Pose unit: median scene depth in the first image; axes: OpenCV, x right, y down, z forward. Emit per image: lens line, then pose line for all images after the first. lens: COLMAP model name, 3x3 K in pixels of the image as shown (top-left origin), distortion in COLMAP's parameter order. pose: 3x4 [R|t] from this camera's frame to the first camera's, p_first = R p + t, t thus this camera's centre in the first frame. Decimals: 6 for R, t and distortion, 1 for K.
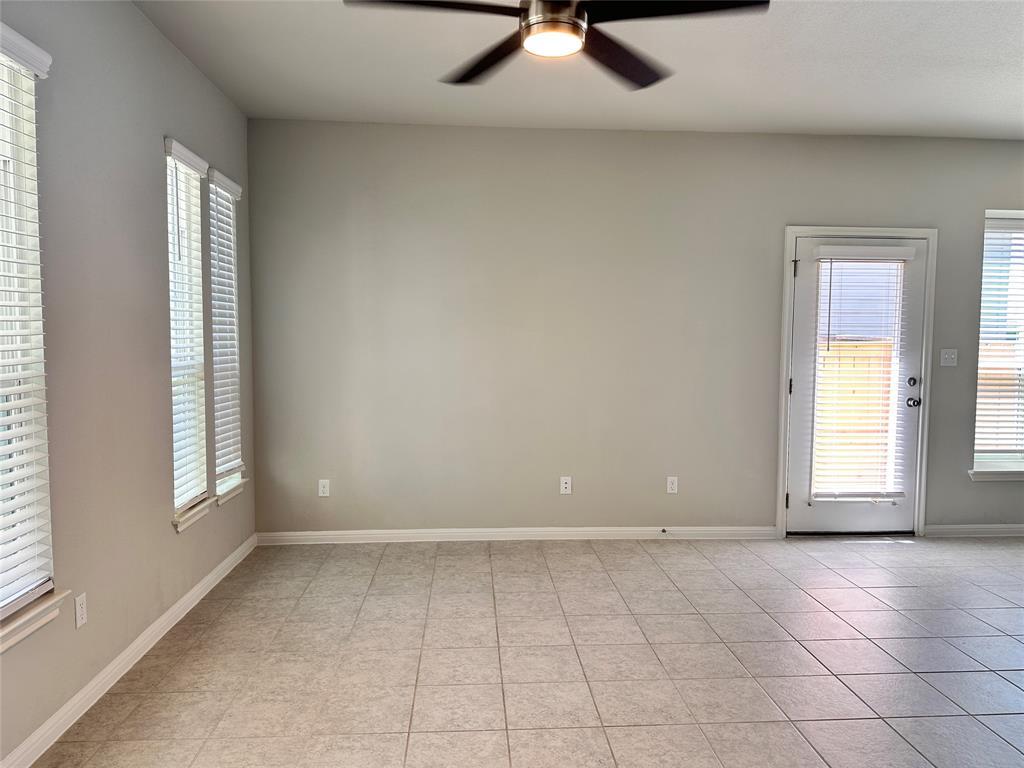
lens RADIAL K [[724.8, 0, 519.3], [0, 724.8, 381.4], [0, 0, 1]] dist [0.057246, -0.056943]
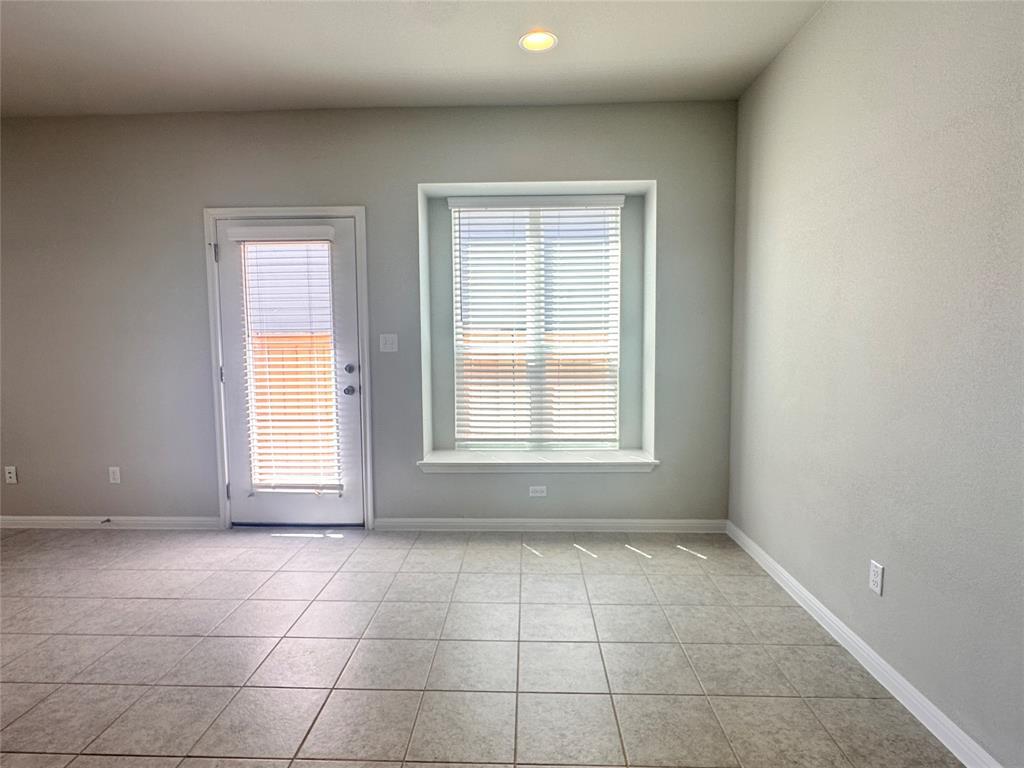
lens RADIAL K [[550.5, 0, 504.7], [0, 550.5, 384.7], [0, 0, 1]] dist [0.003611, 0.002525]
pose [[0.992166, -0.007168, -0.124718, 0.827857], [0.010200, 0.999667, 0.023685, 0.006044], [0.124507, -0.024771, 0.991909, 0.315412]]
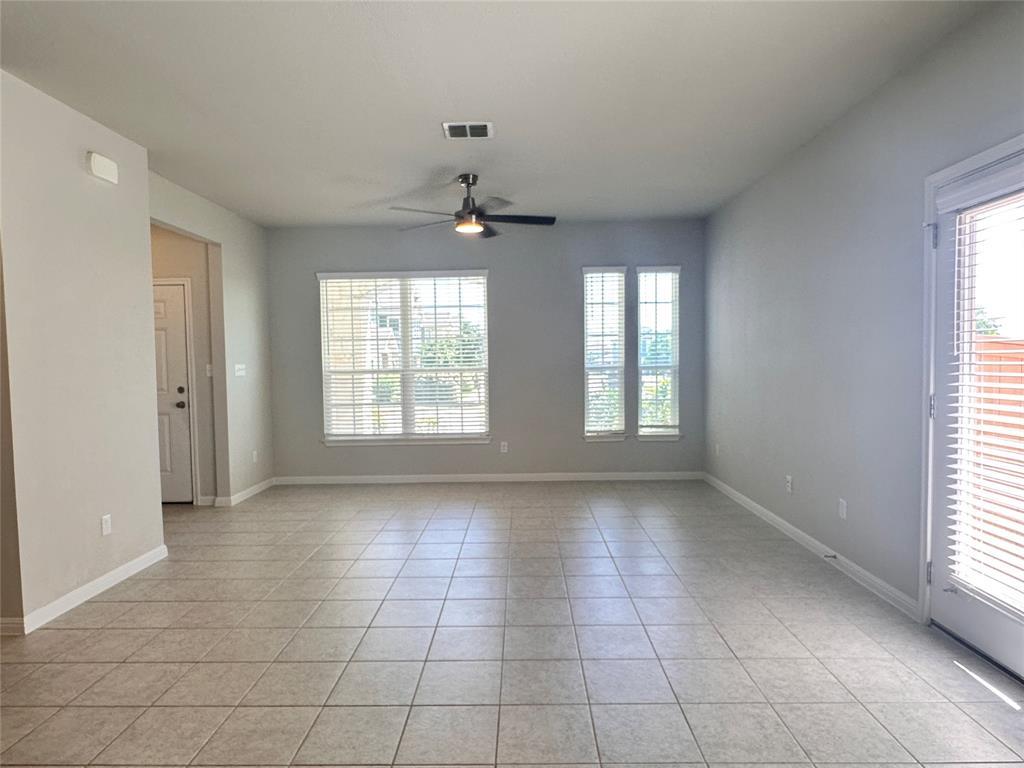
lens RADIAL K [[600.5, 0, 508.1], [0, 600.5, 389.8], [0, 0, 1]] dist [0.003999, -0.000546]
pose [[-0.097777, 0.042522, -0.994300, 0.962946], [-0.040130, 0.998106, 0.046631, -0.020183], [0.994399, 0.044460, -0.095885, 0.651060]]
